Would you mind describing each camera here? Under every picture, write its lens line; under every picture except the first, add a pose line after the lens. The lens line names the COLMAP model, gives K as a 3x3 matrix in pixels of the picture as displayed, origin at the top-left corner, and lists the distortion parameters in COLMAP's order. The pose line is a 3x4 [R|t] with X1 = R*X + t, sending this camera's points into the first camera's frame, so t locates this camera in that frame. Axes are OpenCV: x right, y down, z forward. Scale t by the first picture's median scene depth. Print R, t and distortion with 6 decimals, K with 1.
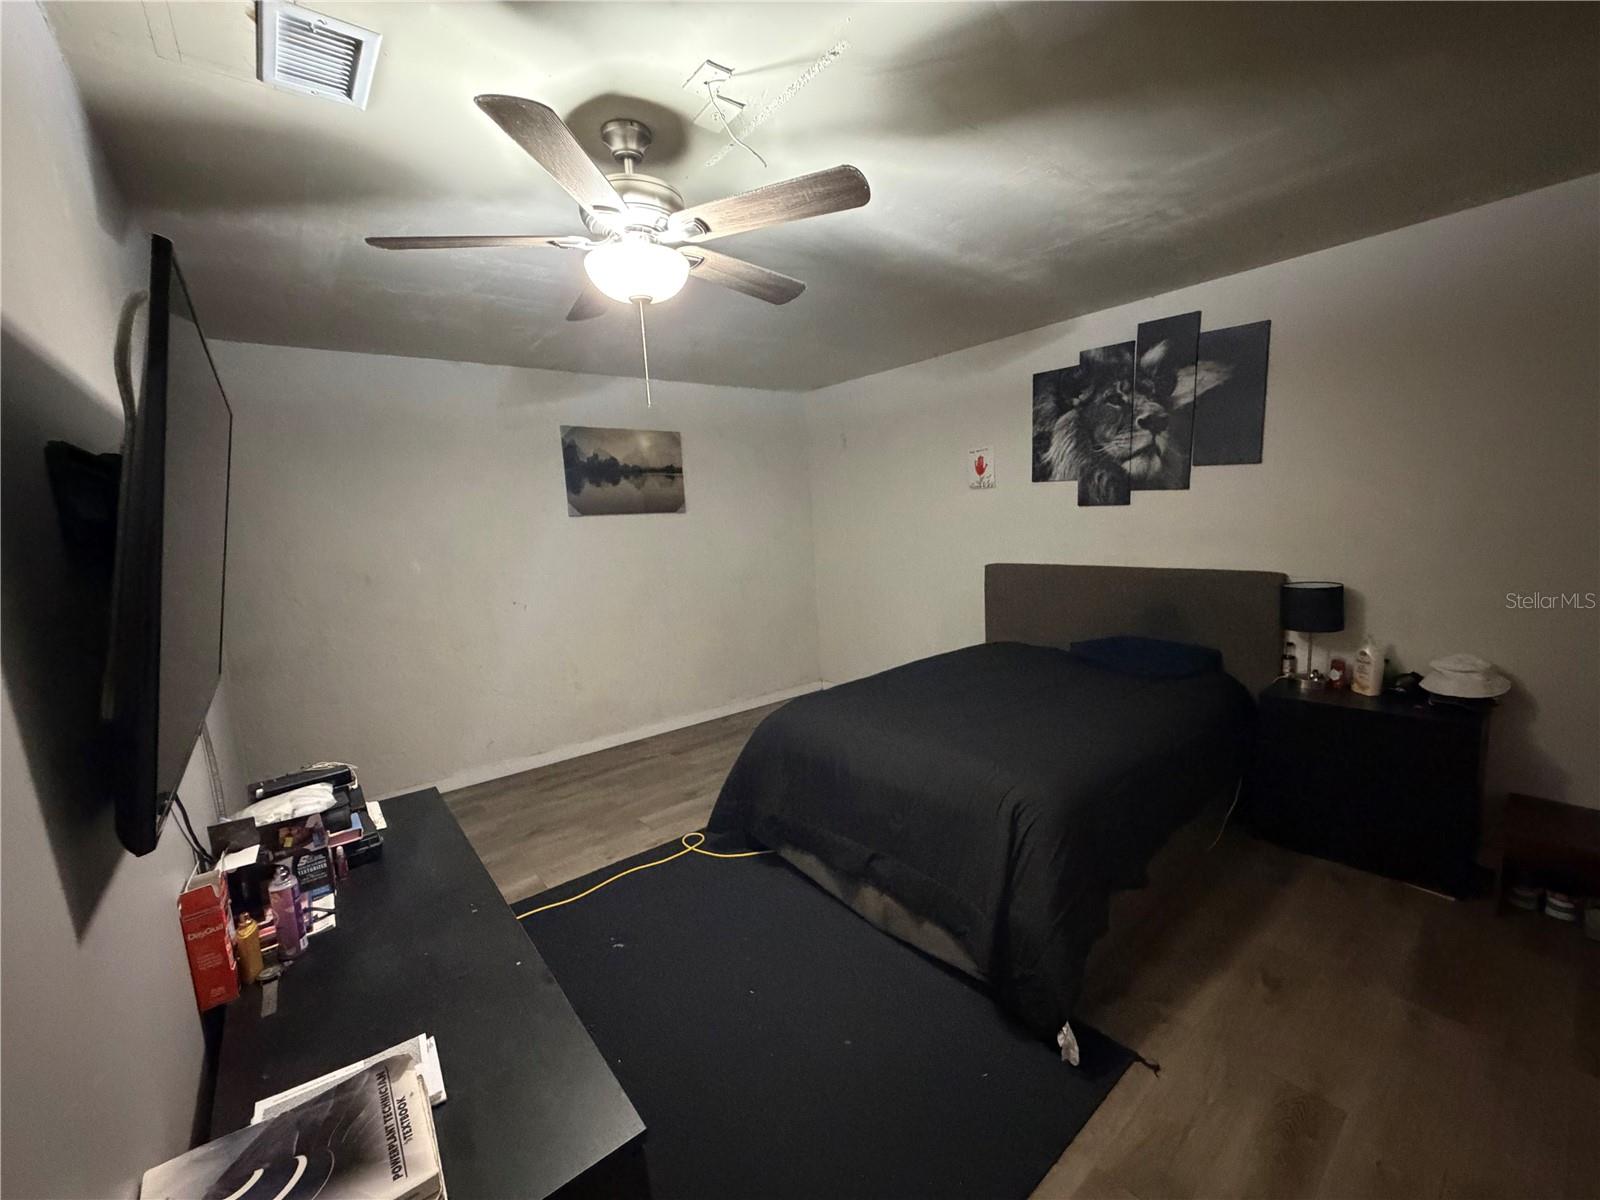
lens RADIAL K [[637.2, 0, 794.4], [0, 637.2, 599.3], [0, 0, 1]] dist [0.000905, -0.000231]
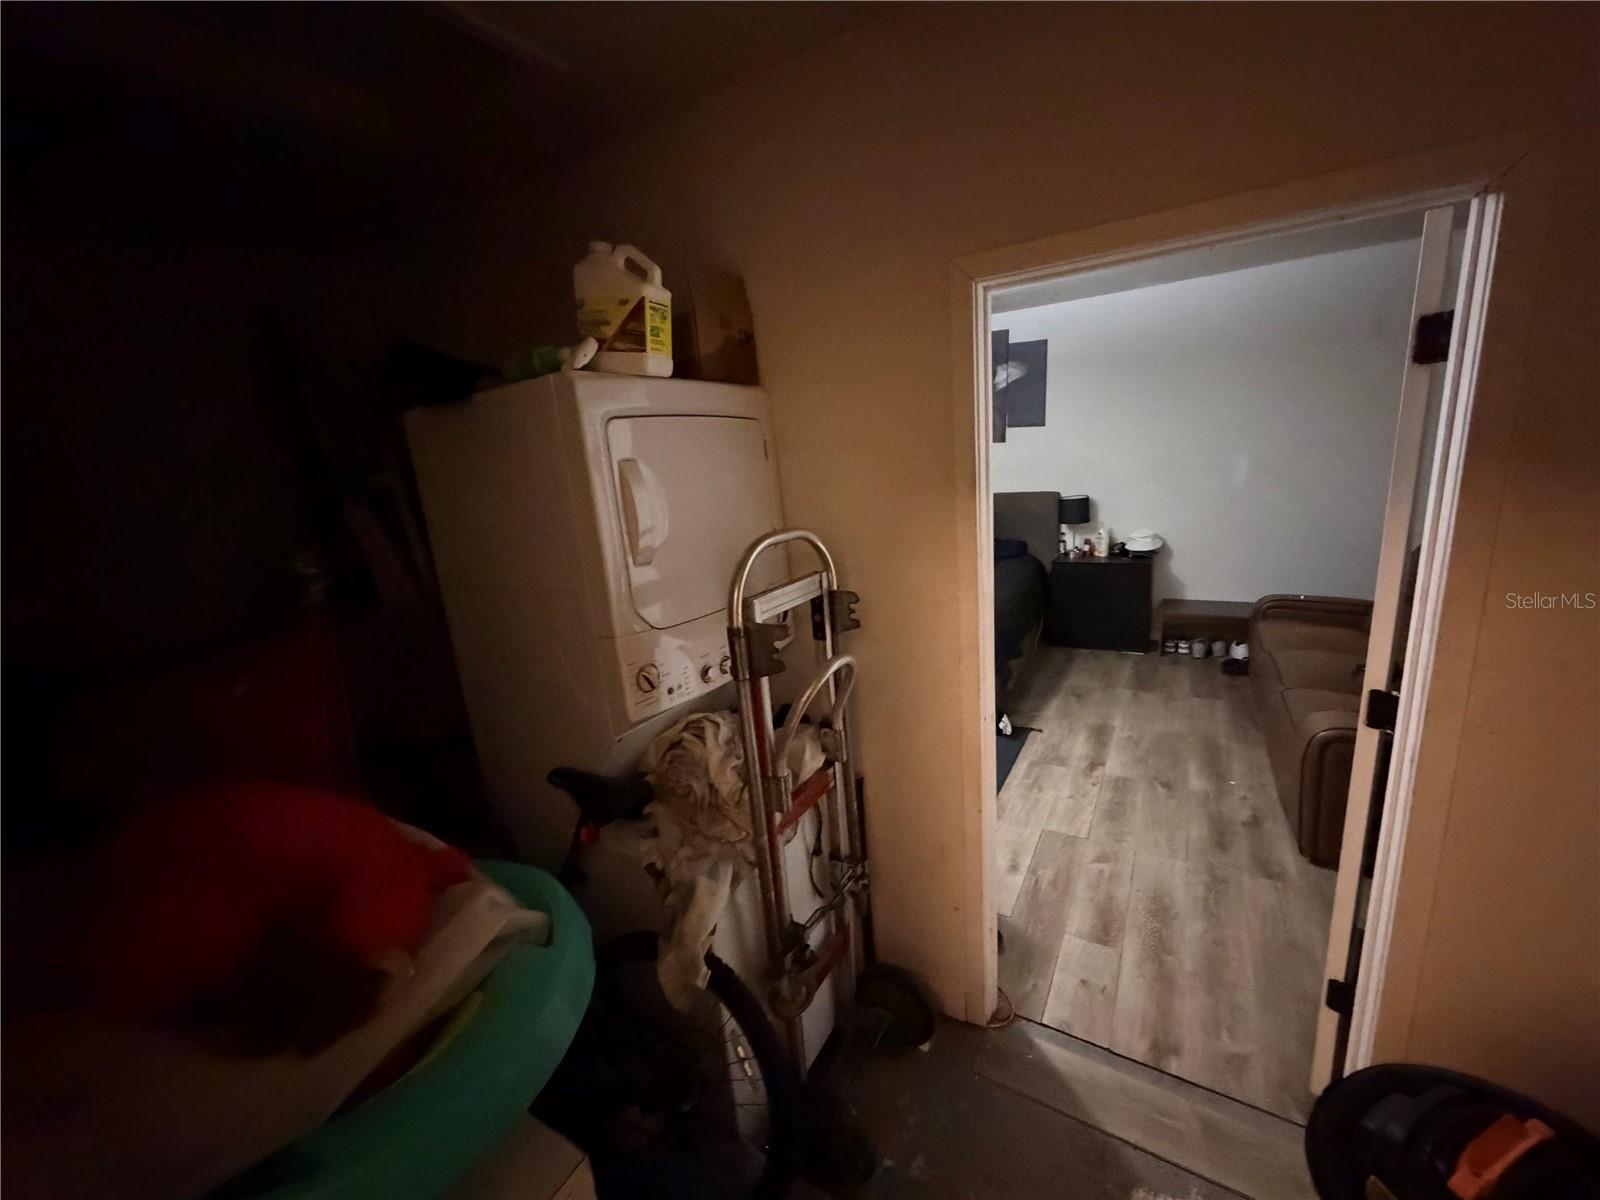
lens RADIAL K [[637.2, 0, 794.4], [0, 637.2, 599.3], [0, 0, 1]] dist [0.000905, -0.000231]
pose [[0.938713, -0.089641, 0.332840, -0.529455], [0.067459, 0.994697, 0.077636, 0.070825], [-0.338035, -0.050425, 0.939782, -0.408171]]
